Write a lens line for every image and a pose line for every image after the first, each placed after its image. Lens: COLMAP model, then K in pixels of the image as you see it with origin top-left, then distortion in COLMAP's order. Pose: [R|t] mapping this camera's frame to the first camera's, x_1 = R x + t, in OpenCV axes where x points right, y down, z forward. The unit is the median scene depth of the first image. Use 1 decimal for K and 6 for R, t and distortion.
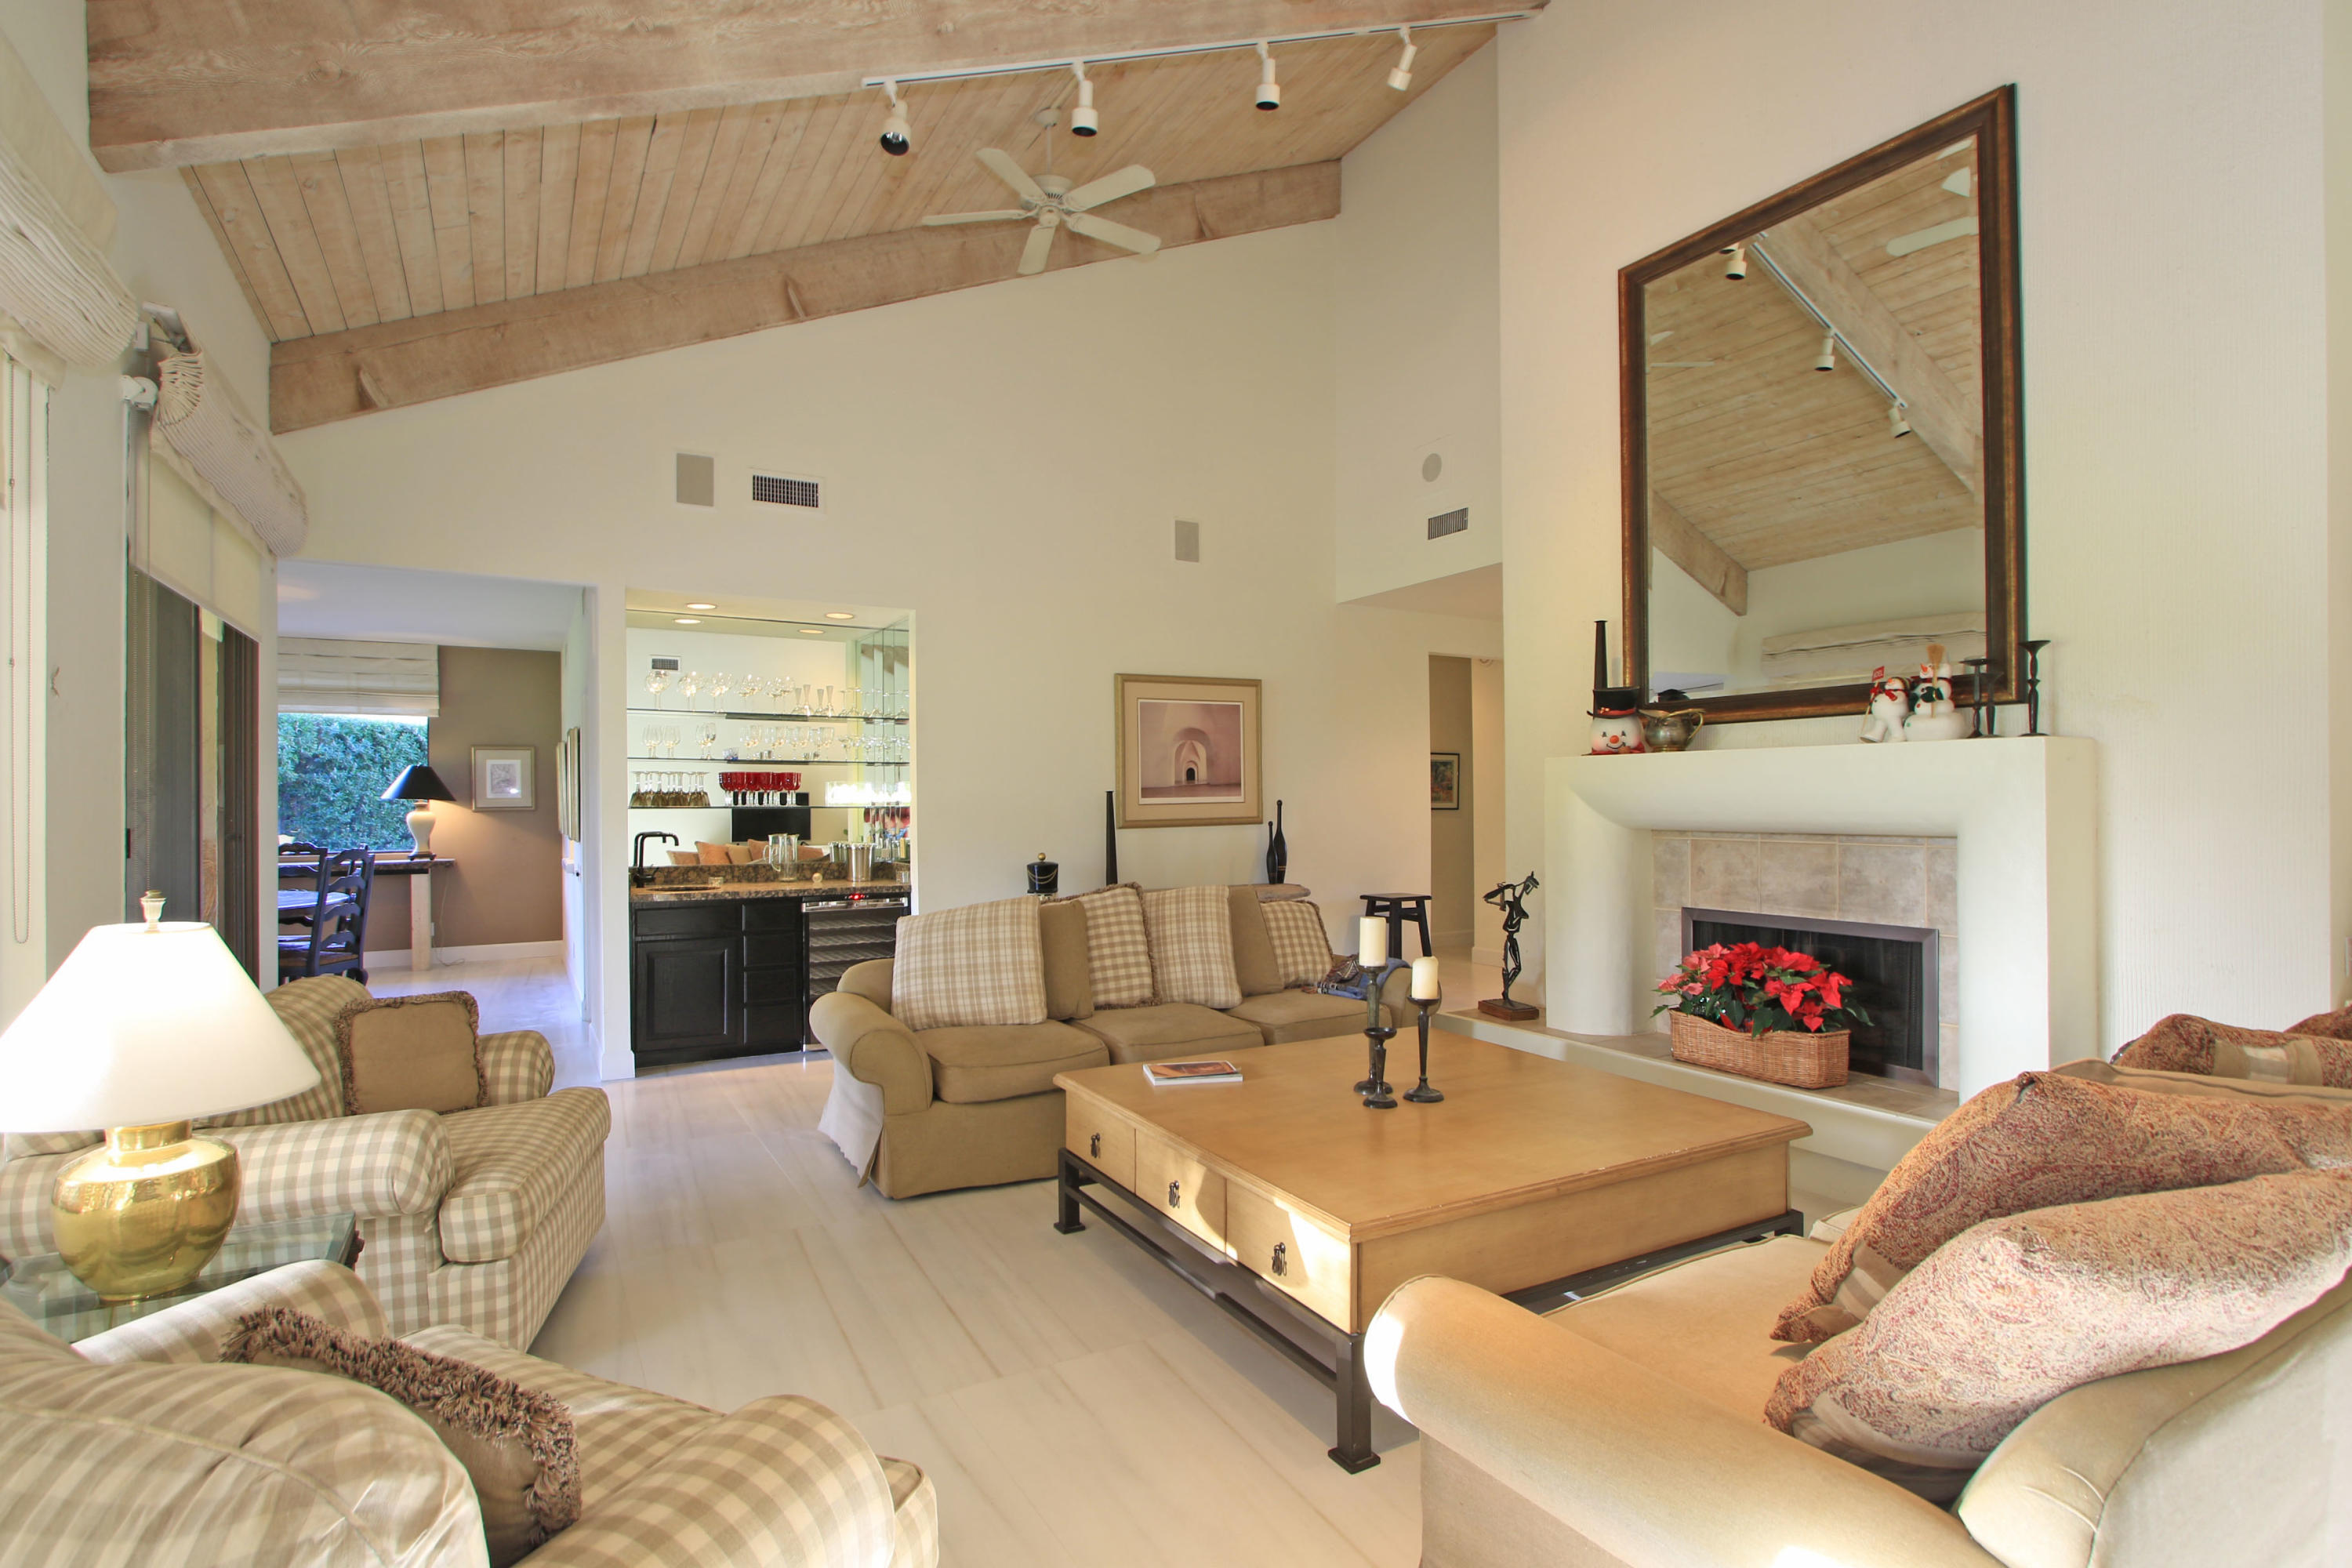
lens RADIAL K [[1129.5, 0, 1164.5], [0, 1129.5, 796.5], [0, 0, 1]] dist [-0.018766, 0.005252]
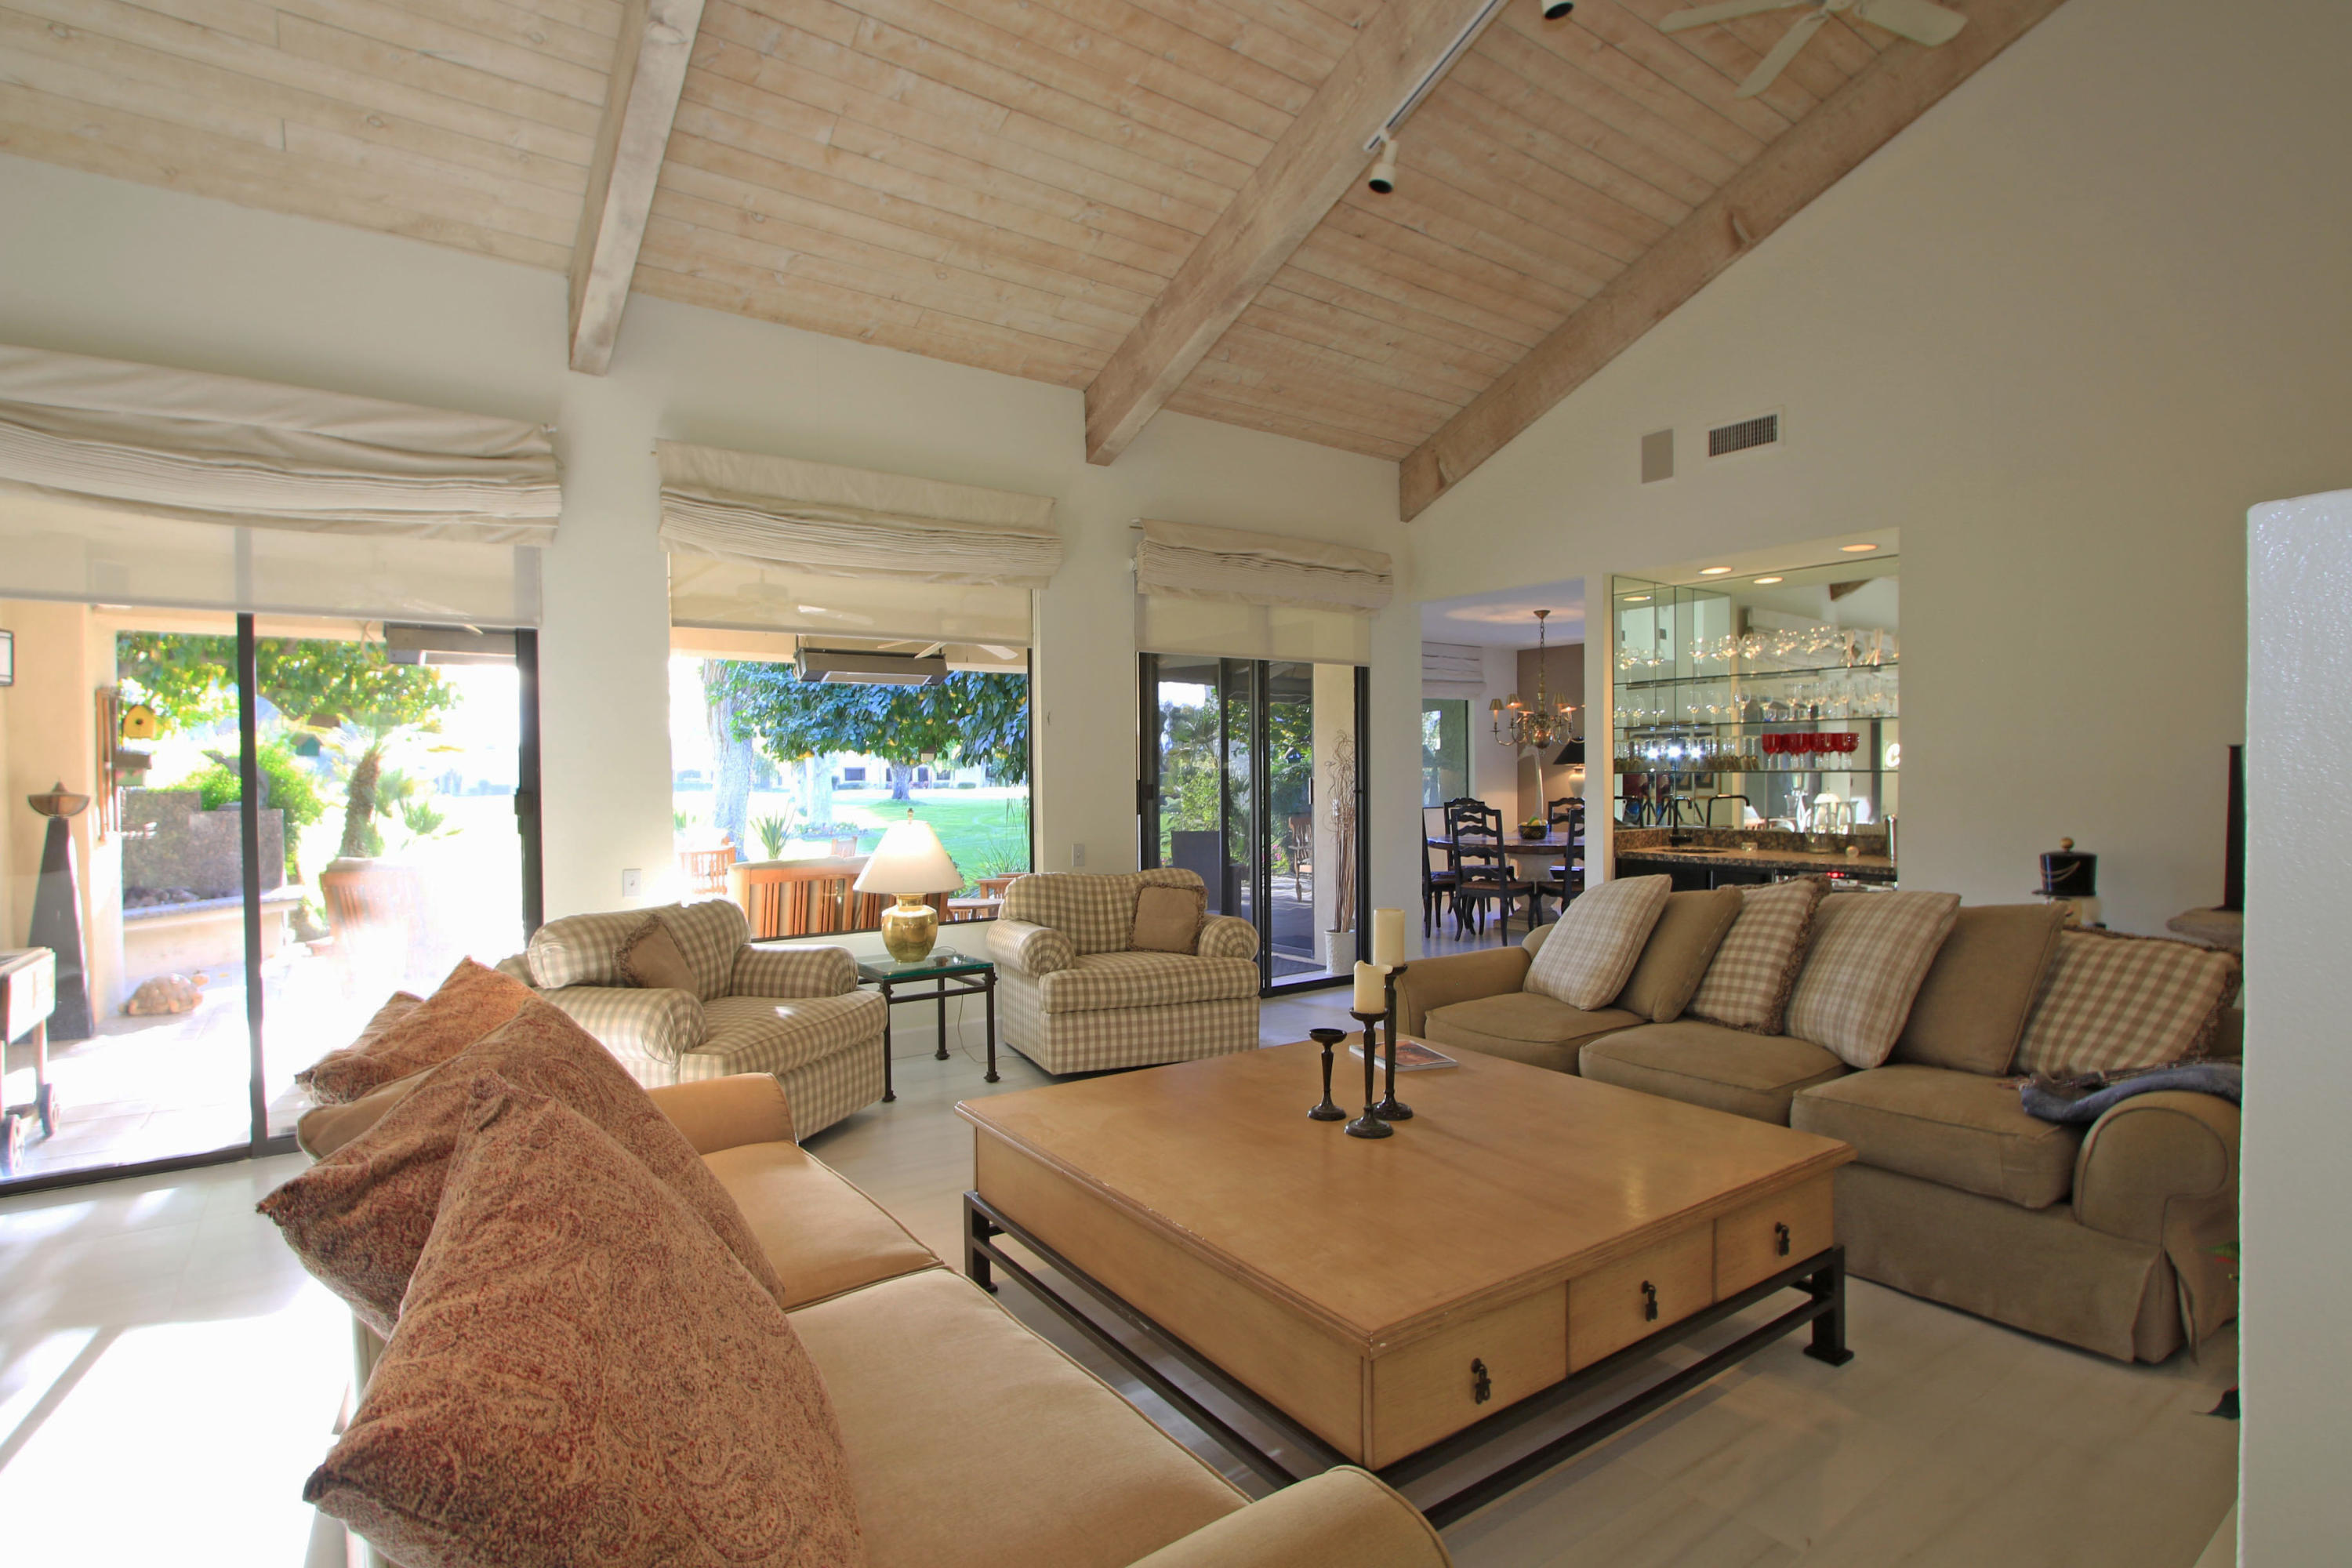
lens RADIAL K [[1129.5, 0, 1164.5], [0, 1129.5, 783.5], [0, 0, 1]] dist [-0.018766, 0.005252]
pose [[0.101538, 0.012260, -0.994756, 0.565610], [0.009508, 0.999866, 0.013294, 0.003112], [0.994786, -0.010808, 0.101407, 0.429850]]
